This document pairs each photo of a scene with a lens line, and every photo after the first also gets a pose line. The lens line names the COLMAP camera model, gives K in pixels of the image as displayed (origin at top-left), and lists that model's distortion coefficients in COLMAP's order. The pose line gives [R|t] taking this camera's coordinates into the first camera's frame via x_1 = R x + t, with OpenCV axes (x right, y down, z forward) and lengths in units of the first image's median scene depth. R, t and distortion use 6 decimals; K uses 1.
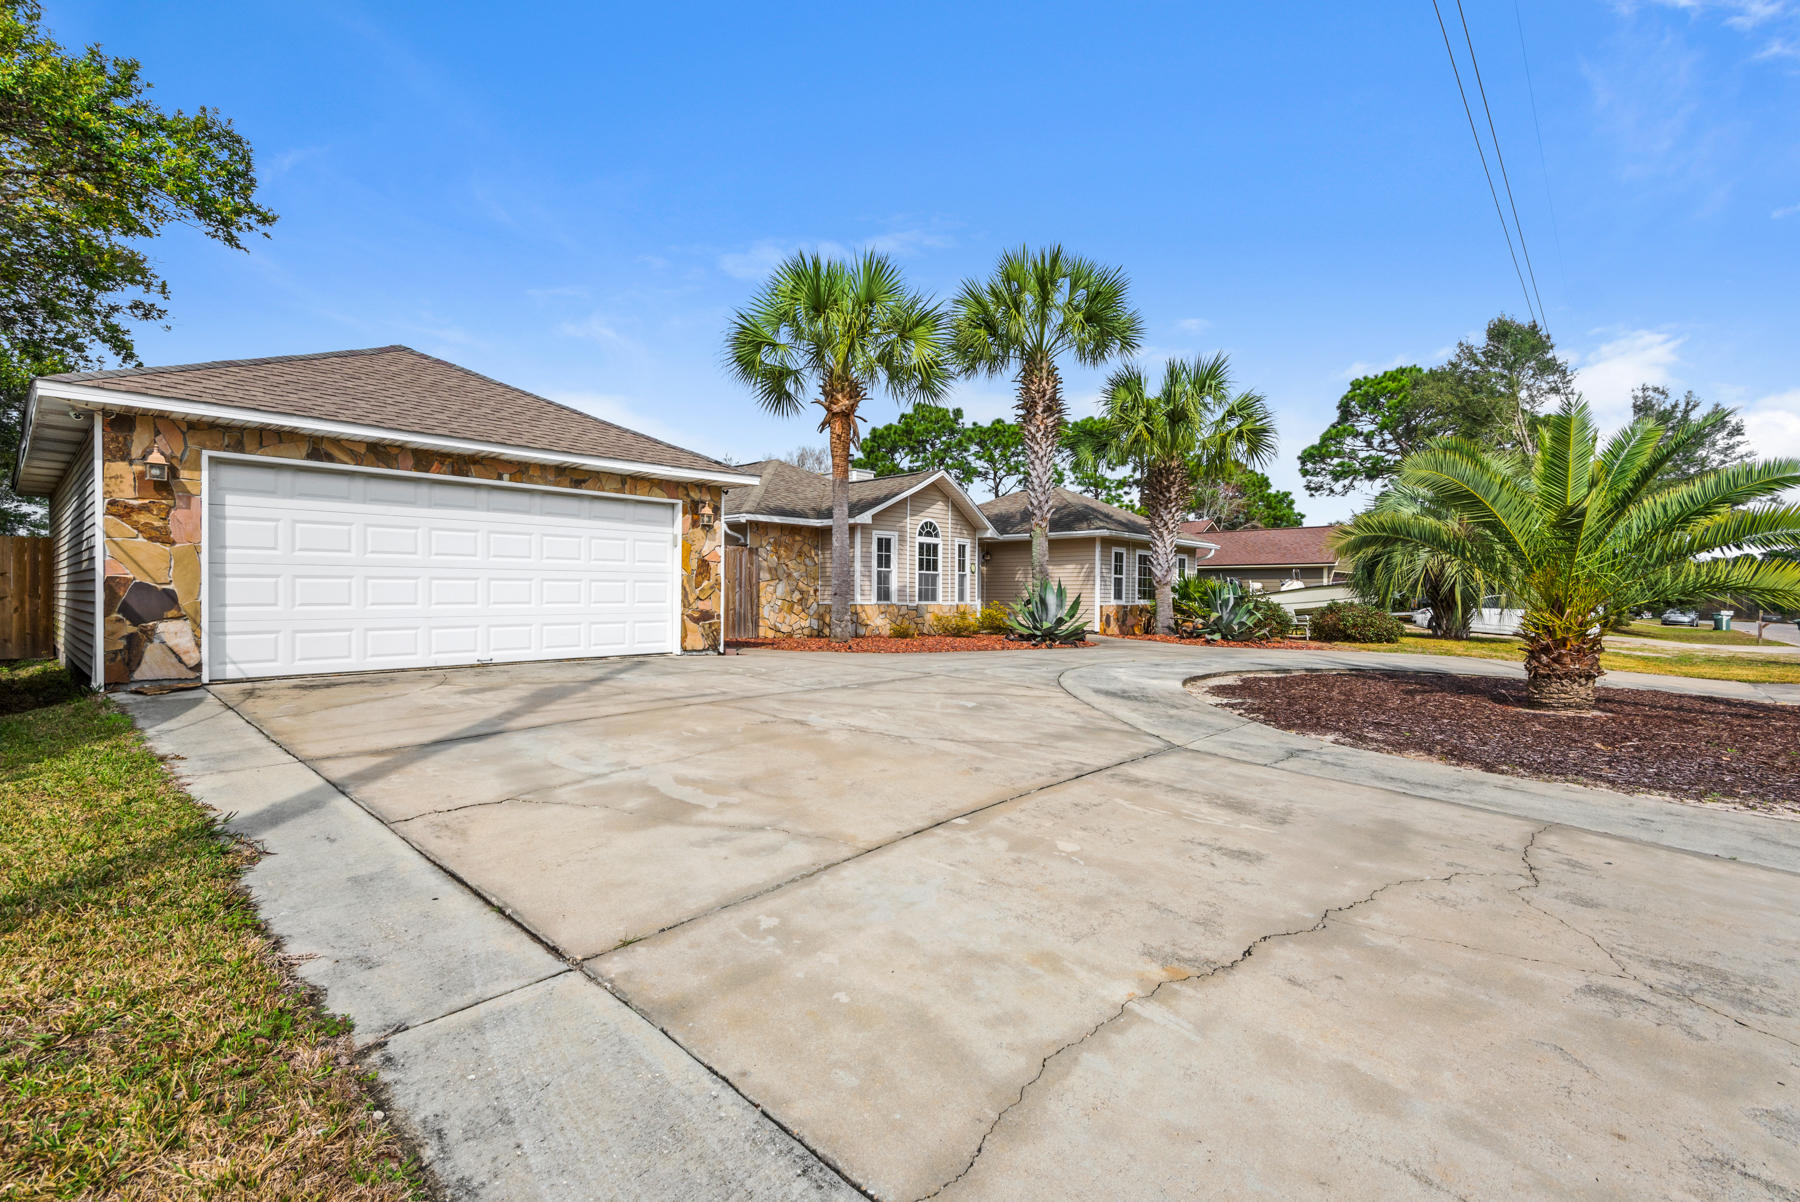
lens RADIAL K [[858.5, 0, 926.0], [0, 858.5, 598.7], [0, 0, 1]] dist [0.000553, -0.000133]
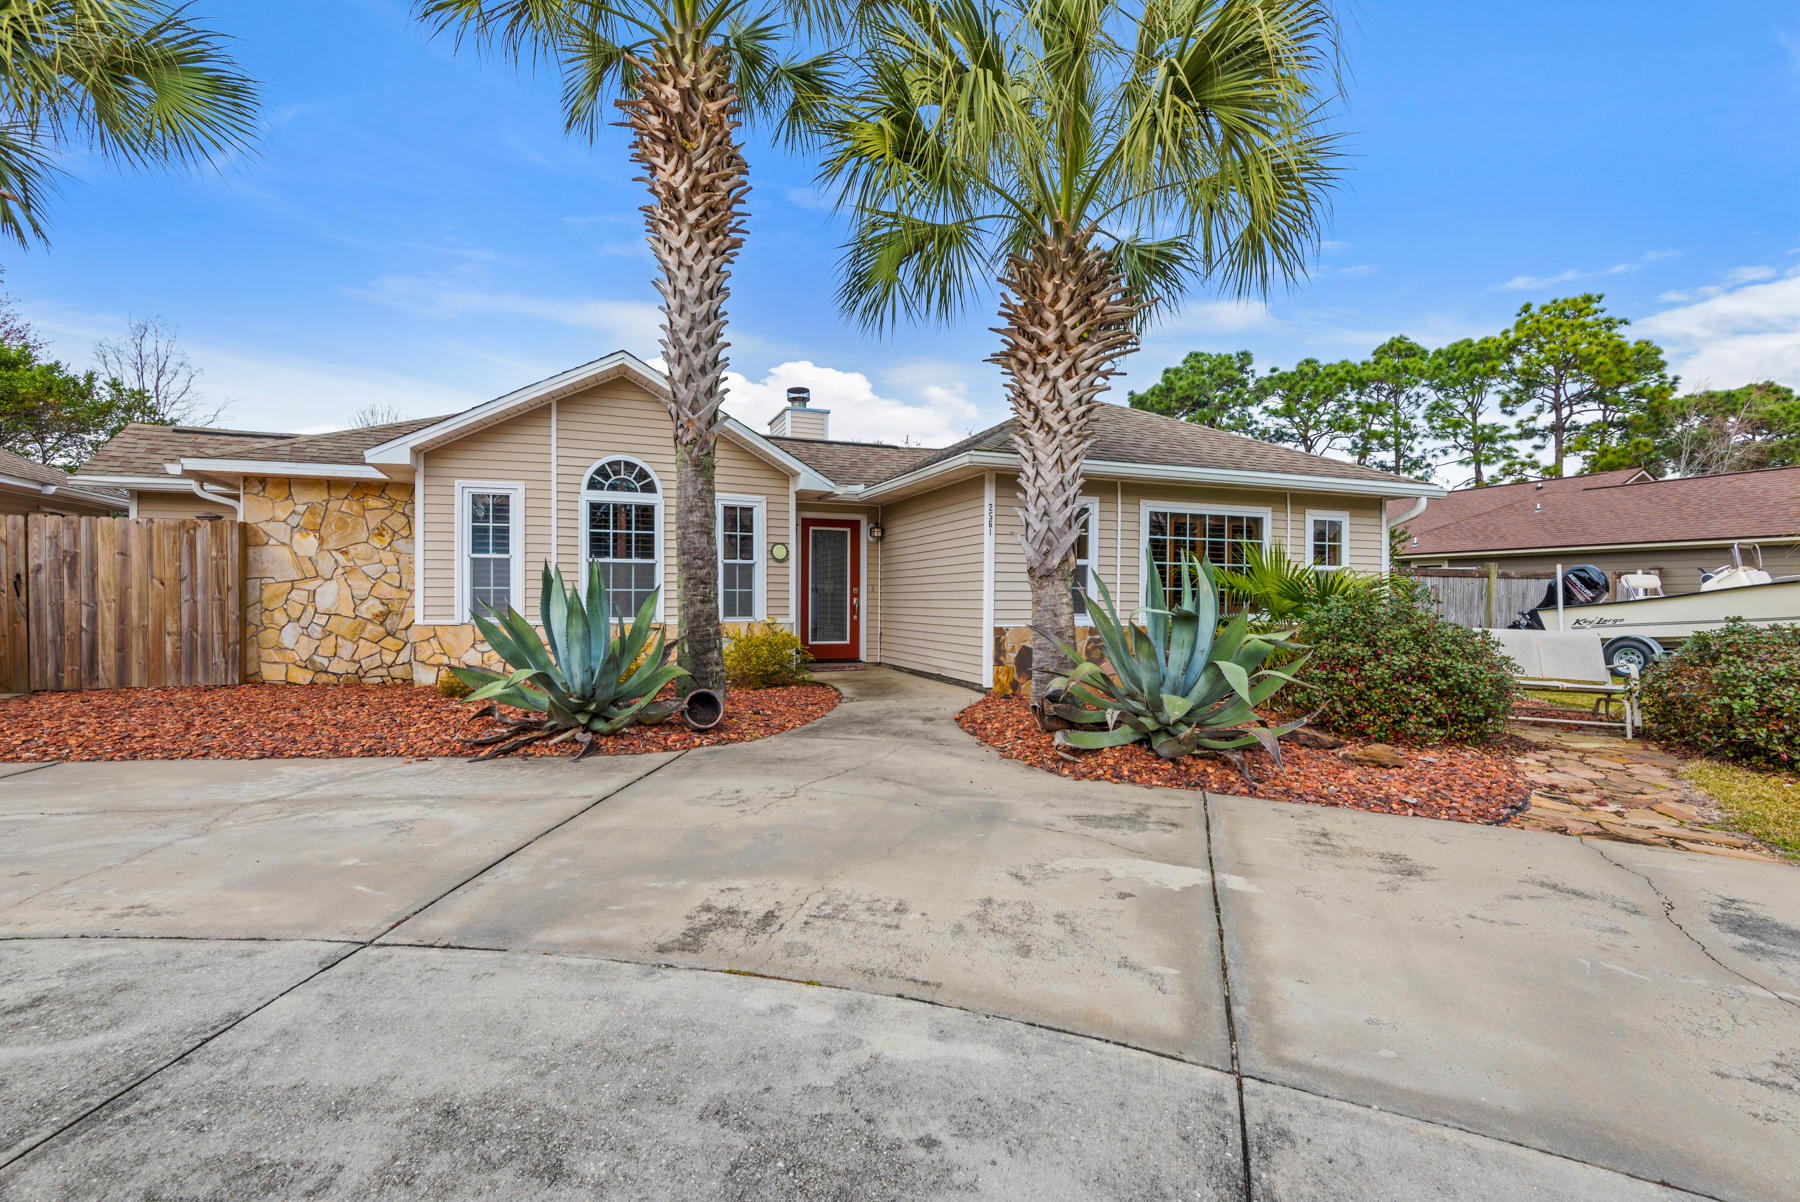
lens RADIAL K [[832.9, 0, 929.8], [0, 832.9, 597.6], [0, 0, 1]] dist [0.002770, -0.000064]
pose [[0.883998, -0.004442, -0.467469, 0.418376], [0.002767, 0.999987, -0.004270, -0.006270], [0.467482, 0.002481, 0.883999, 0.683241]]
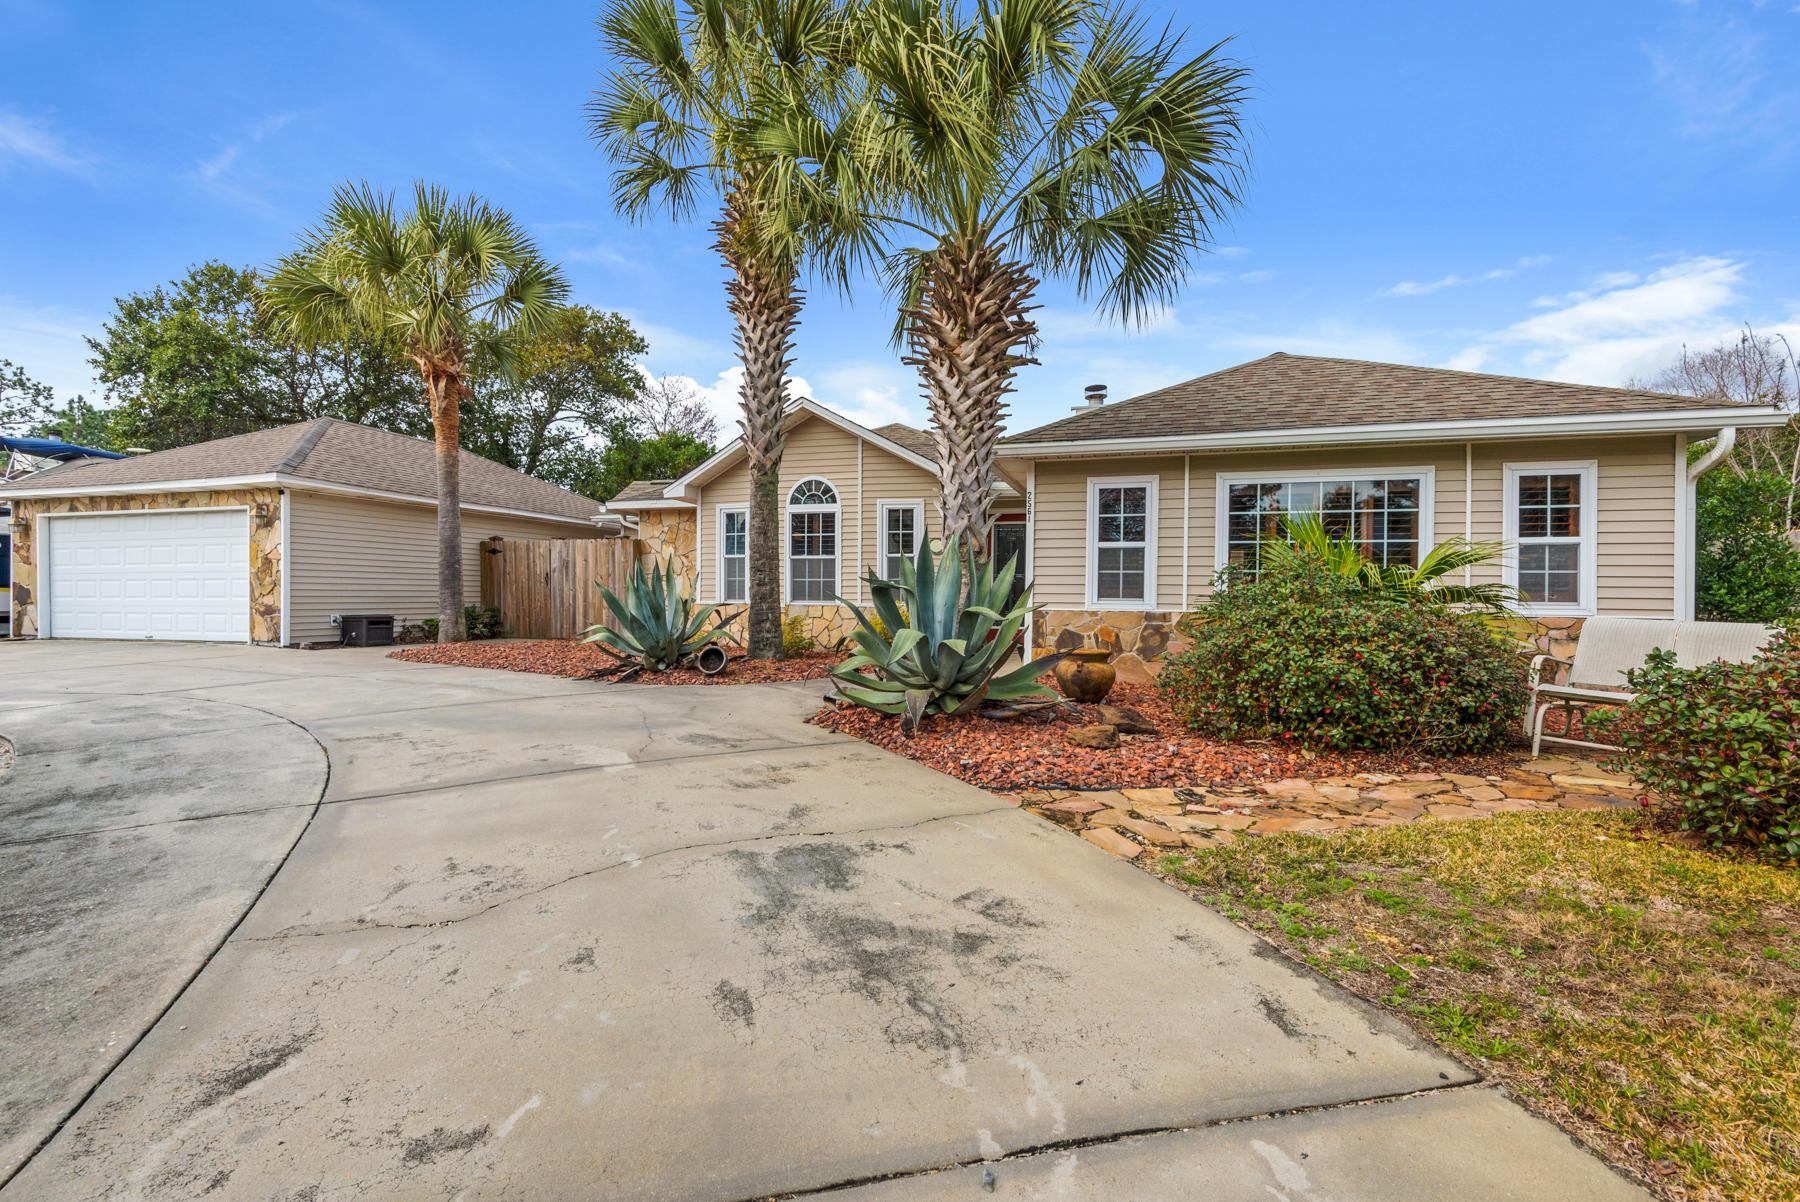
lens RADIAL K [[836.3, 0, 907.7], [0, 836.3, 597.4], [0, 0, 1]] dist [0.012795, -0.011026]
pose [[0.394880, -0.004482, -0.918722, 0.663764], [-0.003861, 0.999971, -0.006538, 0.005202], [0.918724, 0.006129, 0.394852, 0.856237]]
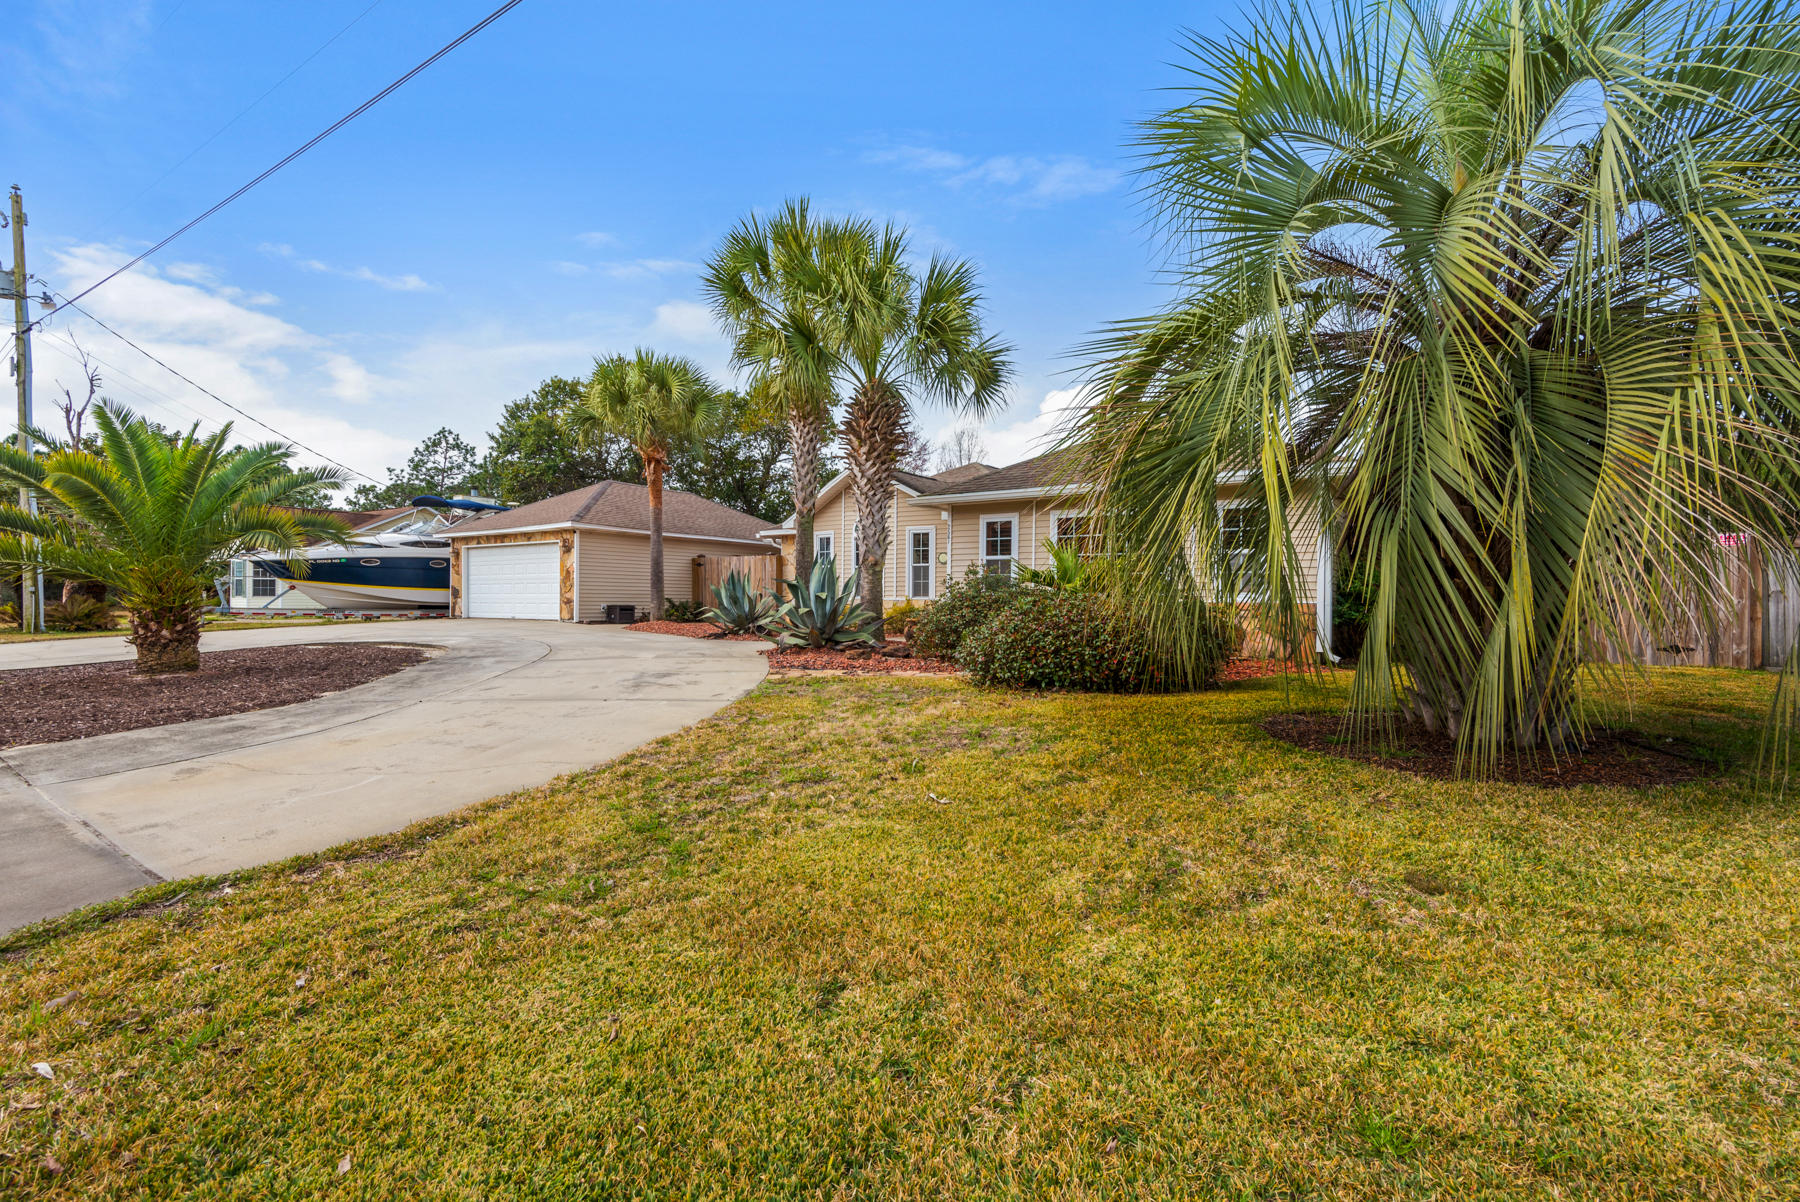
lens RADIAL K [[841.8, 0, 900.0], [0, 841.8, 601.0], [0, 0, 1]] dist [0.000894, -0.000764]
pose [[0.074833, -0.006983, -0.997172, 1.026027], [-0.009586, 0.999924, -0.007721, 0.017420], [0.997150, 0.010136, 0.074760, 1.018115]]
